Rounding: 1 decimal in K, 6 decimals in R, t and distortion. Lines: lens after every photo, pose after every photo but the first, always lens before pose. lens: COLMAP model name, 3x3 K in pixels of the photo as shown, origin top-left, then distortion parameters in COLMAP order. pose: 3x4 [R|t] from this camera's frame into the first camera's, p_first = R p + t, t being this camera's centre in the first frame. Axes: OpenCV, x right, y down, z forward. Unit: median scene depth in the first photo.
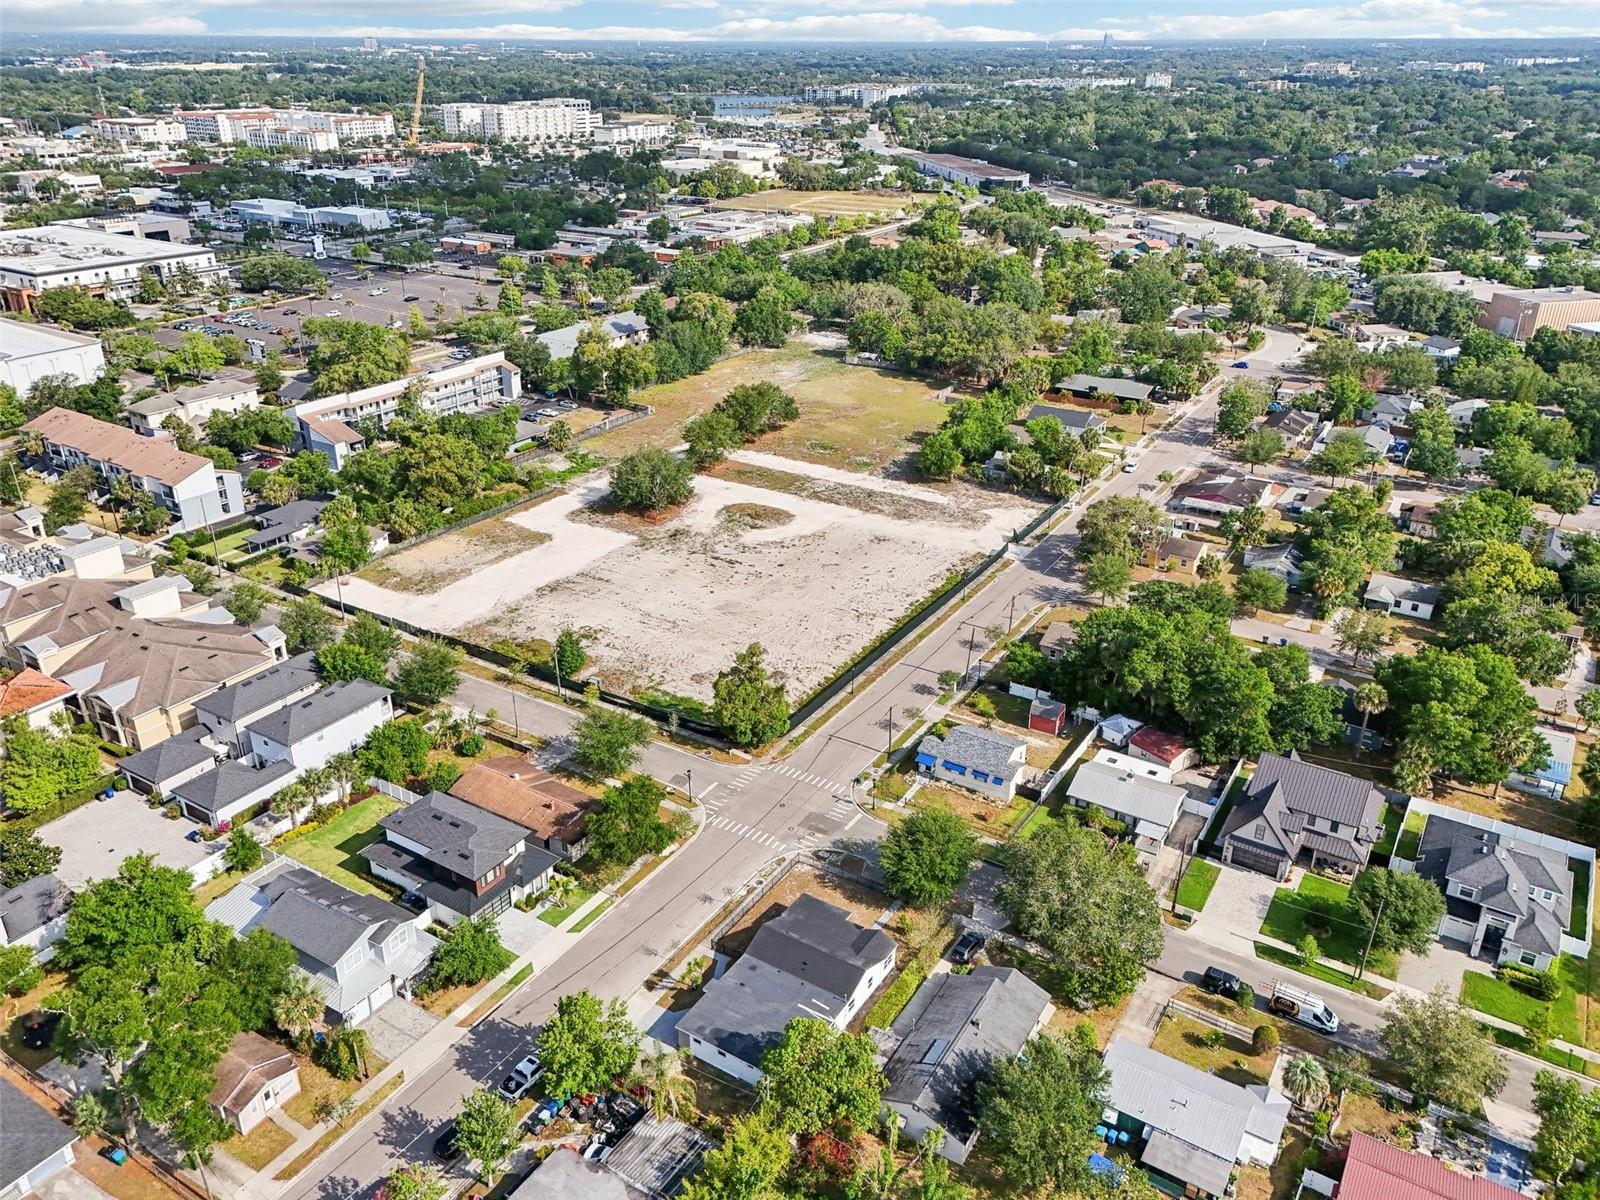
lens RADIAL K [[1194.2, 0, 794.0], [0, 1194.2, 602.2], [0, 0, 1]] dist [0.092357, -0.085197]
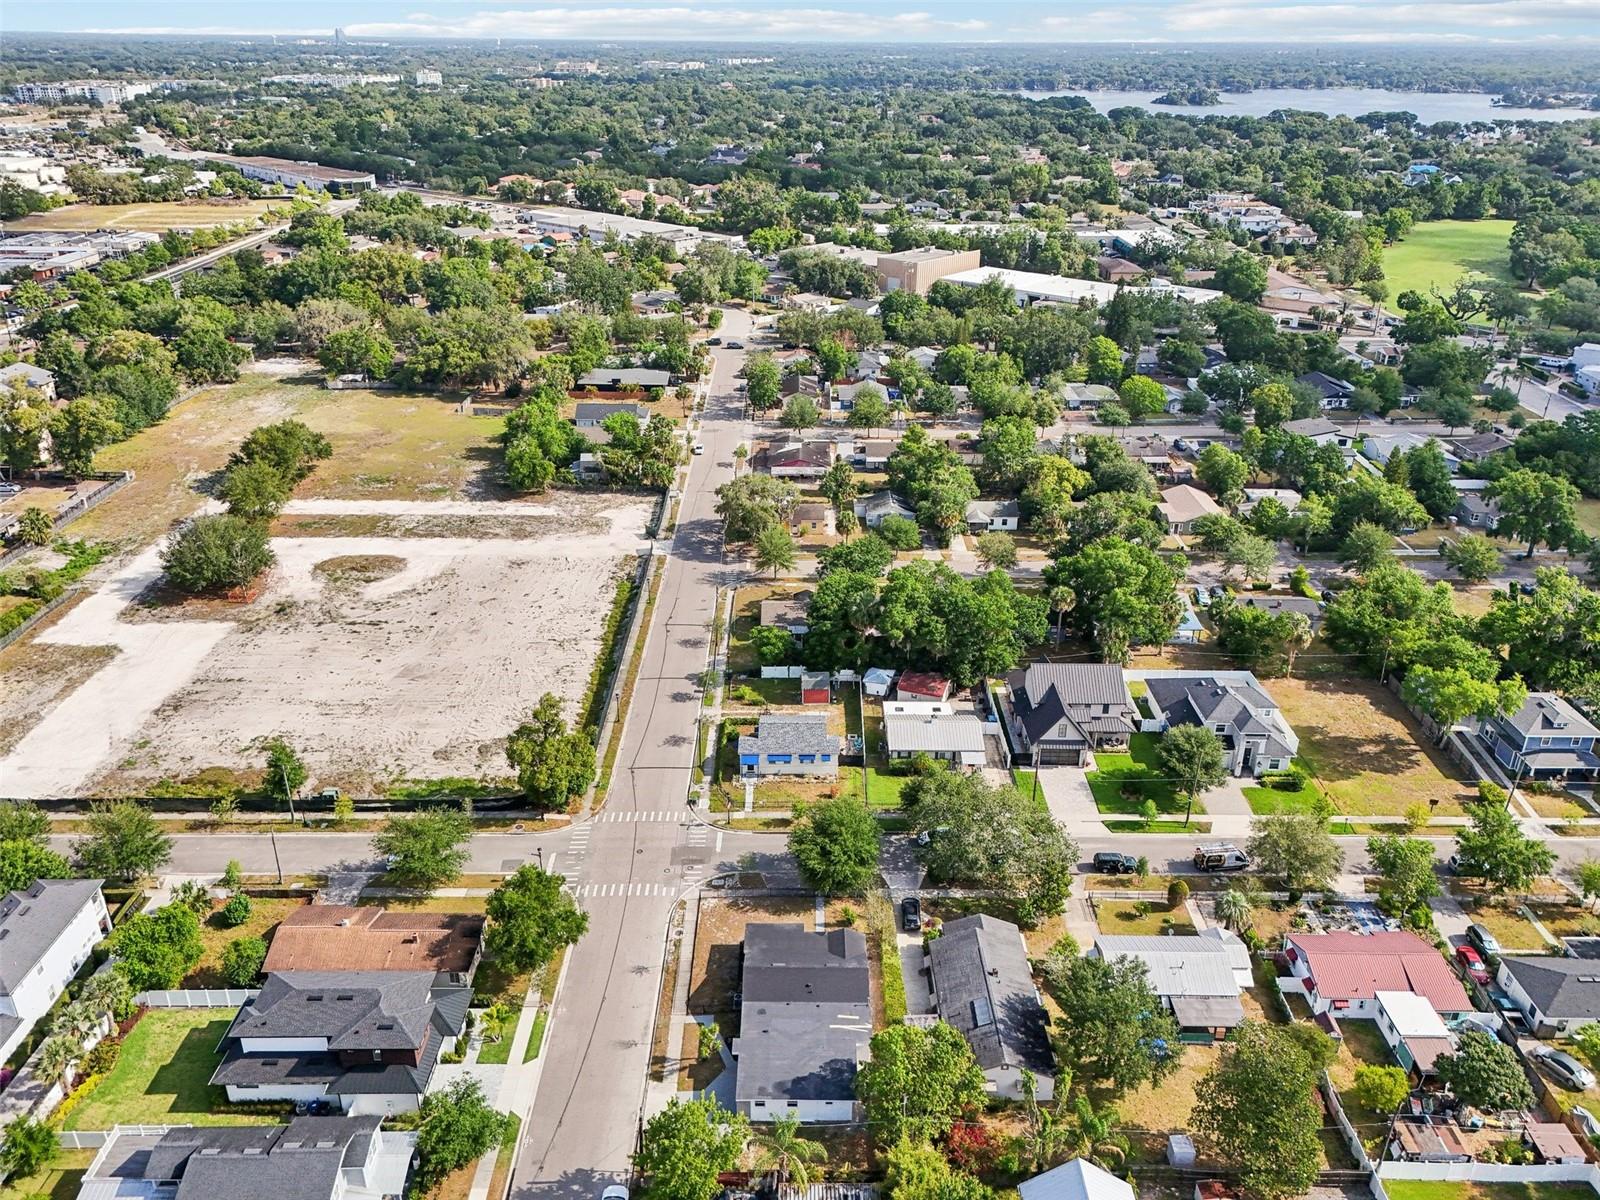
lens RADIAL K [[1194.2, 0, 794.0], [0, 1194.2, 602.2], [0, 0, 1]] dist [0.092357, -0.085197]
pose [[0.847540, -0.226731, 0.479863, -0.195547], [0.225624, 0.972309, 0.060907, -0.030508], [-0.480385, 0.056648, 0.875227, 0.069030]]
